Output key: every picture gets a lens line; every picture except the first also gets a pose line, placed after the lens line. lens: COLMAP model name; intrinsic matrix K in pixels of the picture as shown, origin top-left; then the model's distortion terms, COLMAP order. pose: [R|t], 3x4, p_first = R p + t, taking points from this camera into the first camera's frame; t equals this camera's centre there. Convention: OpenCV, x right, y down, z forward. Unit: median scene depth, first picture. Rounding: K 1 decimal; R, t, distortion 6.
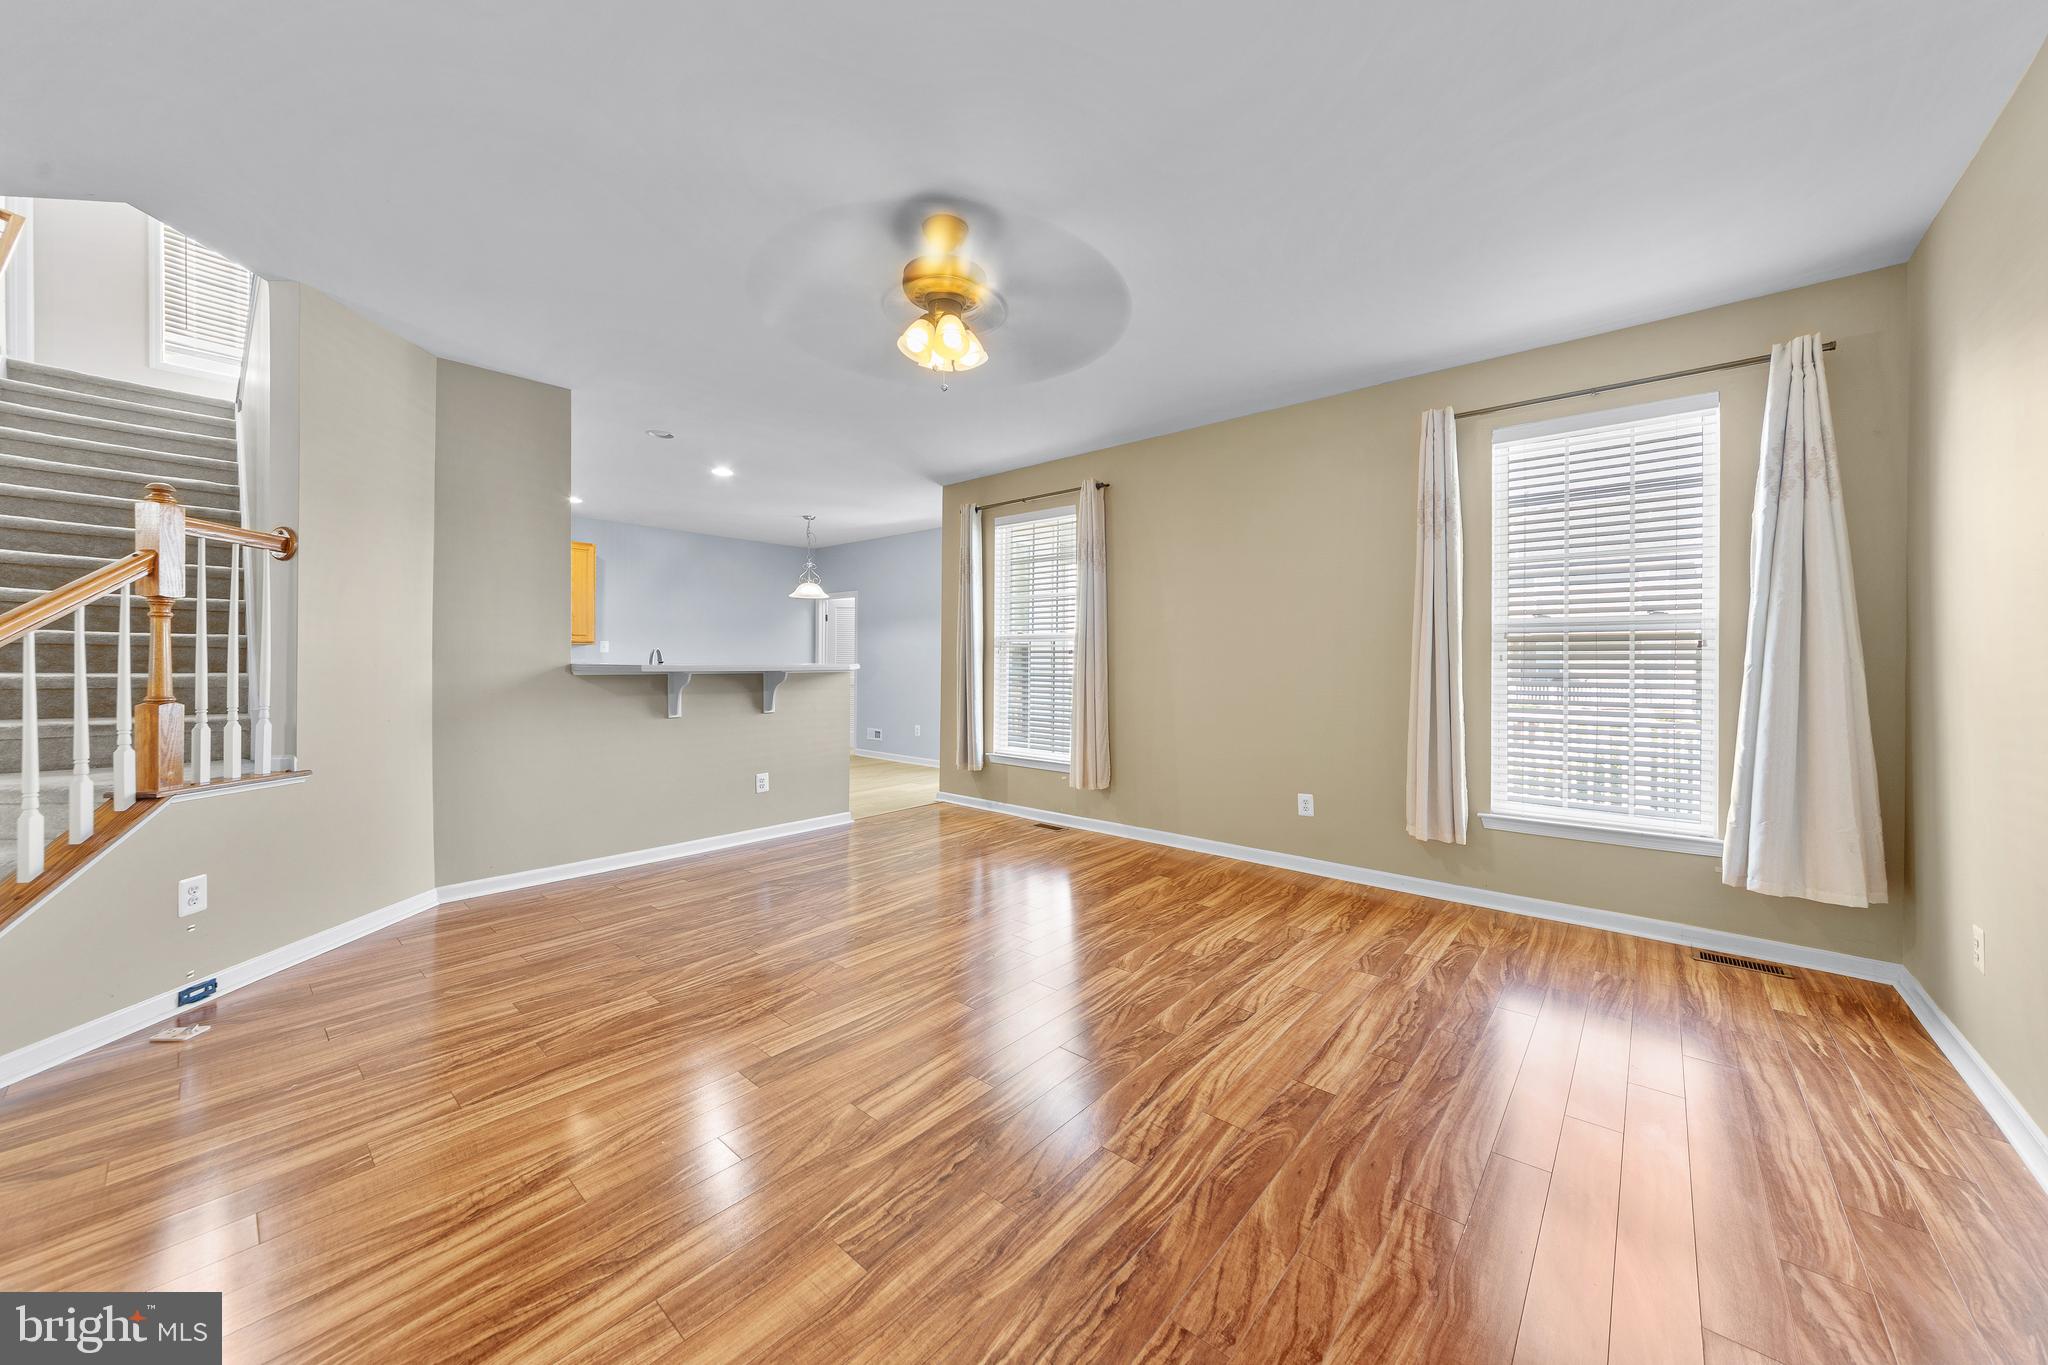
lens RADIAL K [[737.9, 0, 1040.9], [0, 737.9, 653.5], [0, 0, 1]] dist [-0.000334, -0.000304]
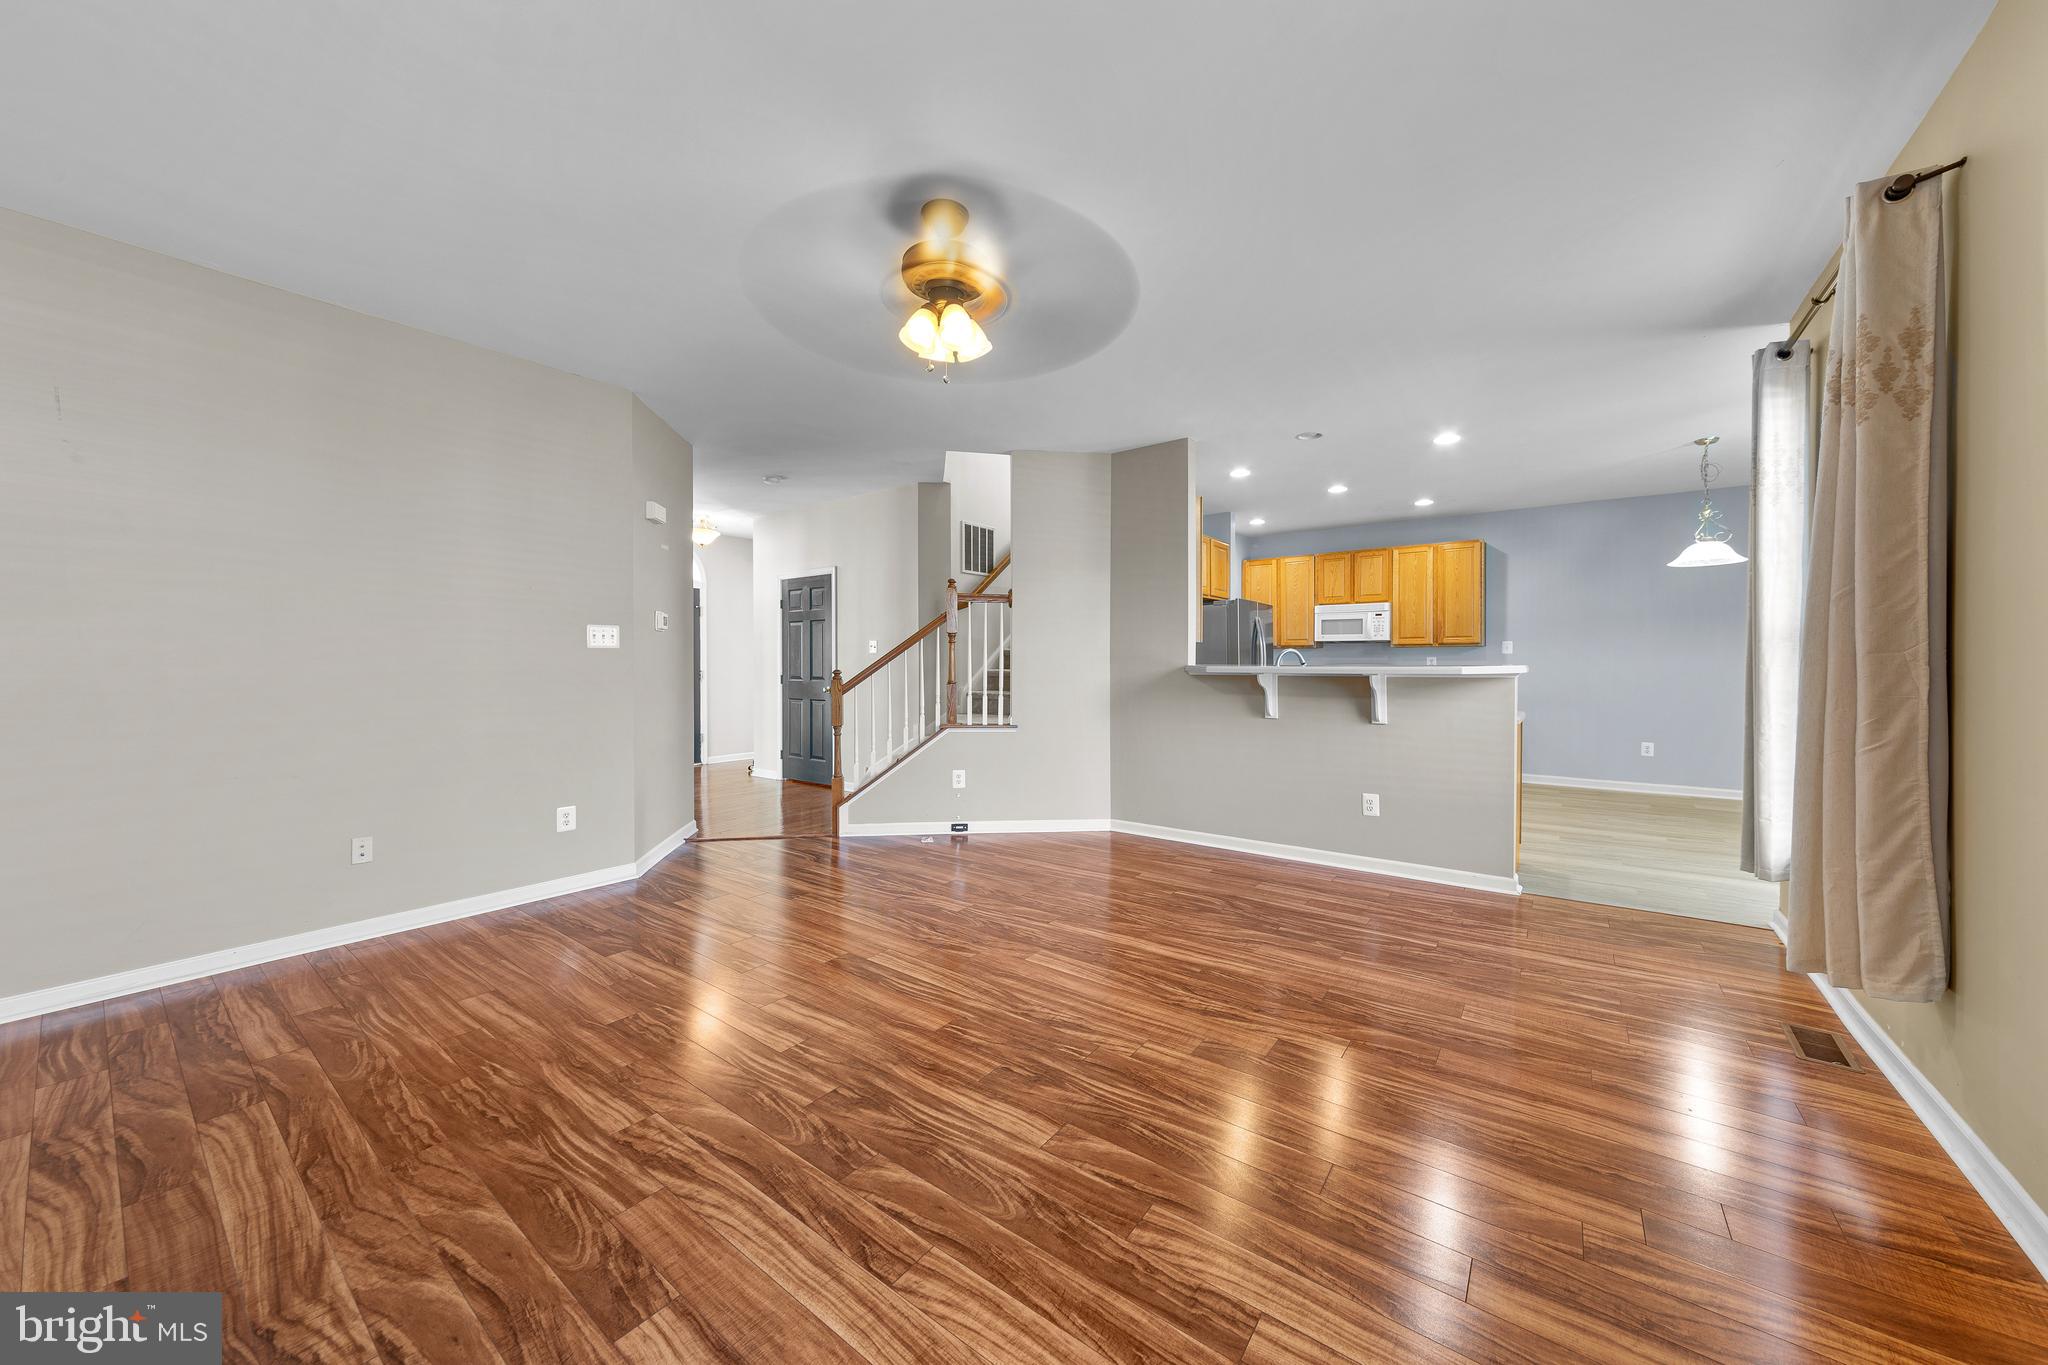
lens RADIAL K [[718.8, 0, 1027.2], [0, 718.8, 667.4], [0, 0, 1]] dist [-0.009508, 0.006589]
pose [[0.062389, 0.007466, -0.998024, 0.852651], [0.011866, 0.999896, 0.008222, 0.006242], [0.997981, -0.012356, 0.062294, 1.086441]]
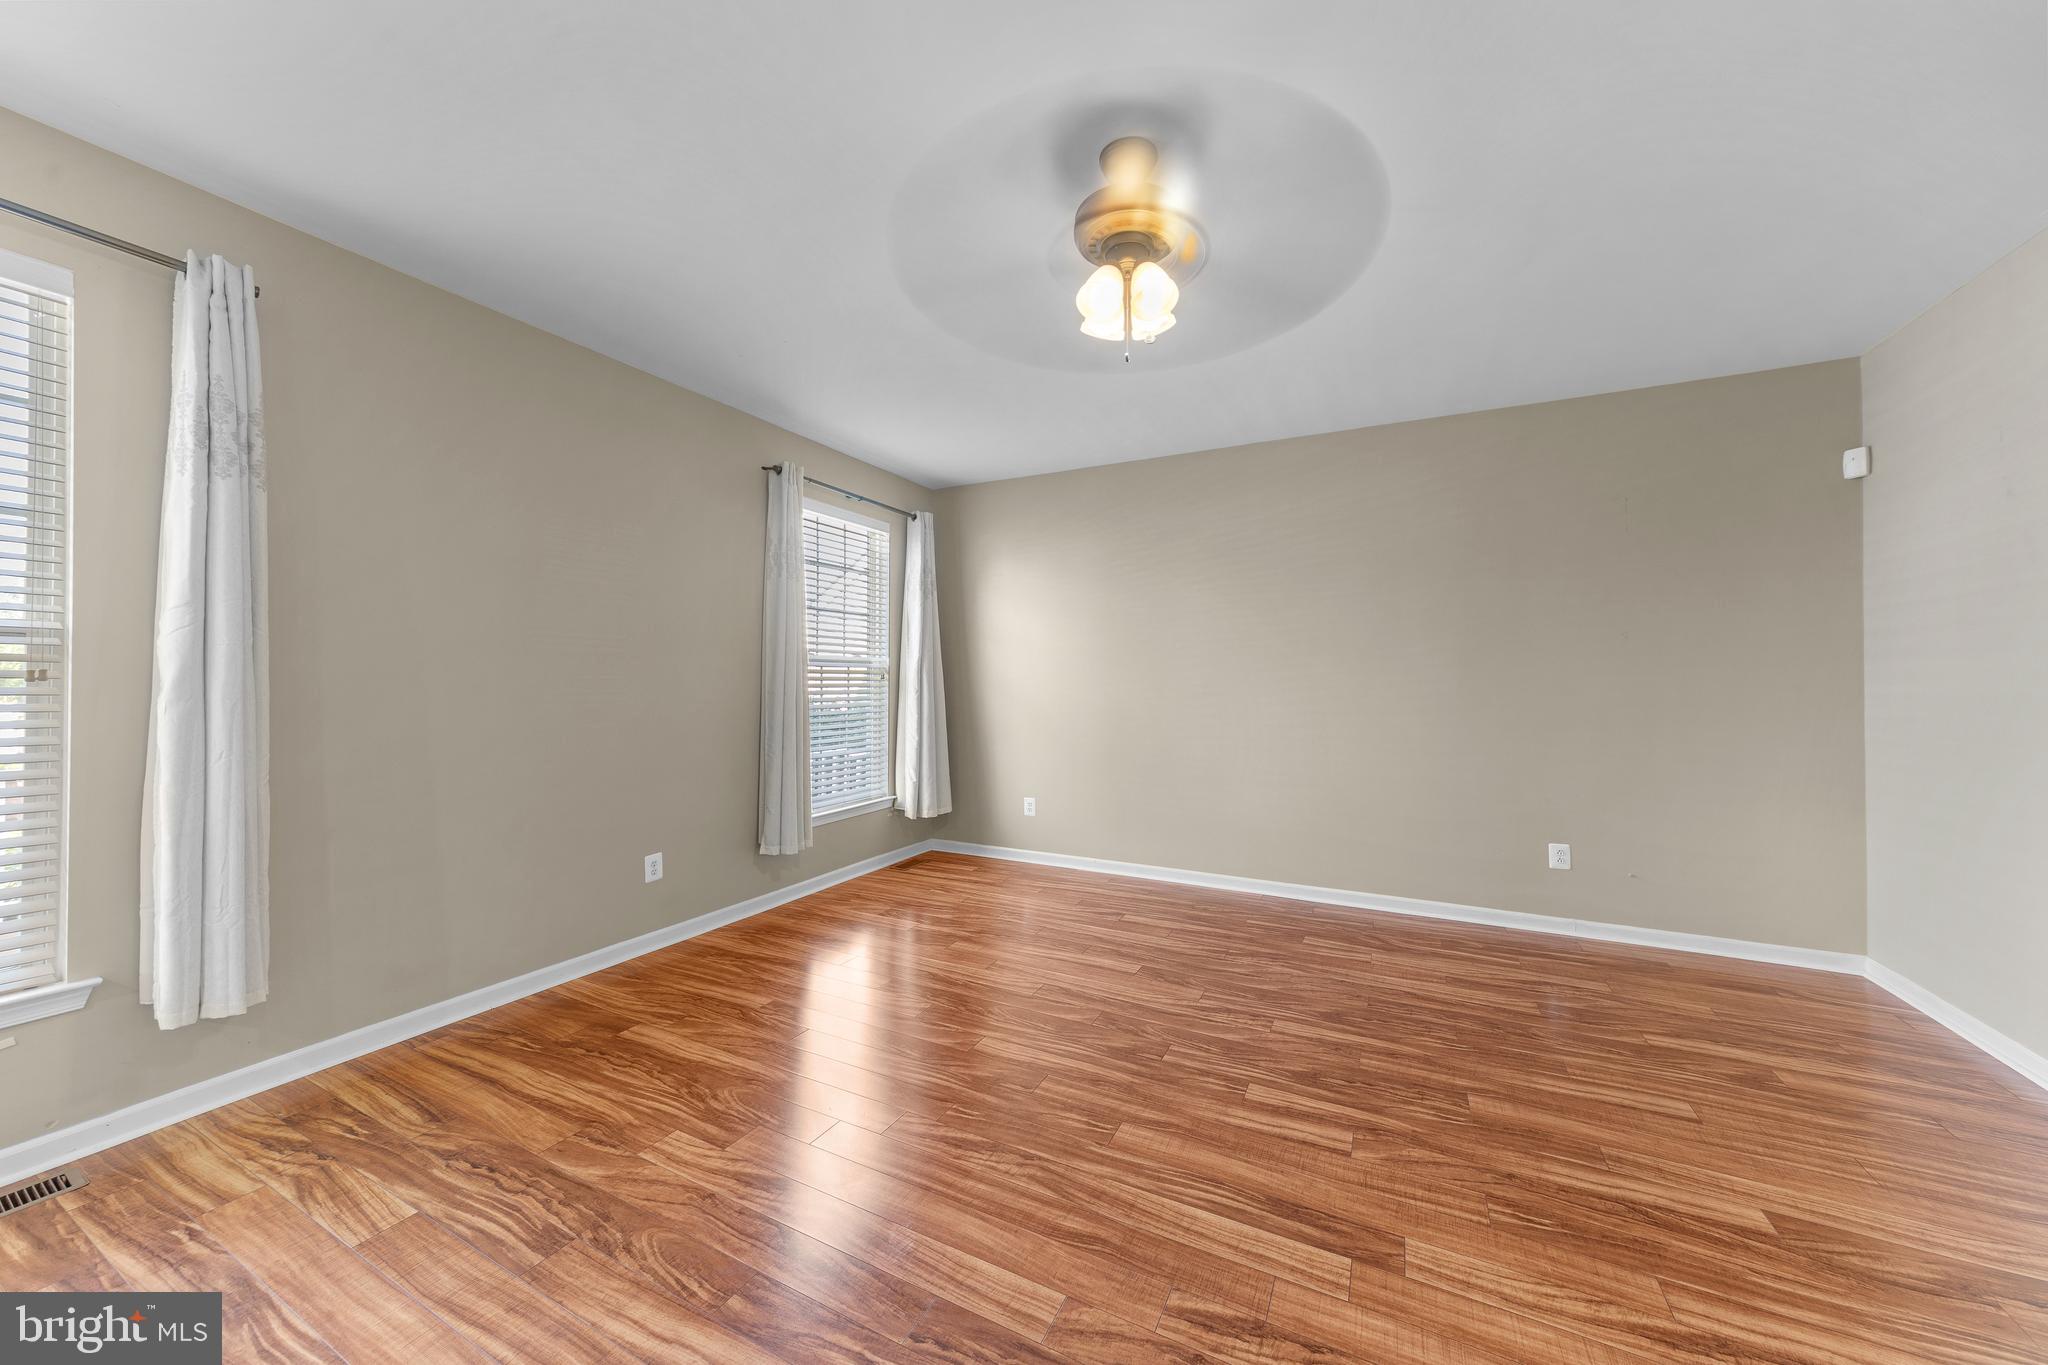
lens RADIAL K [[718.8, 0, 1027.2], [0, 718.8, 667.4], [0, 0, 1]] dist [-0.009508, 0.006589]
pose [[-0.232161, 0.007330, 0.972650, -0.881131], [-0.015841, 0.999810, -0.011316, -0.027443], [-0.972548, -0.018035, -0.232001, 1.328274]]
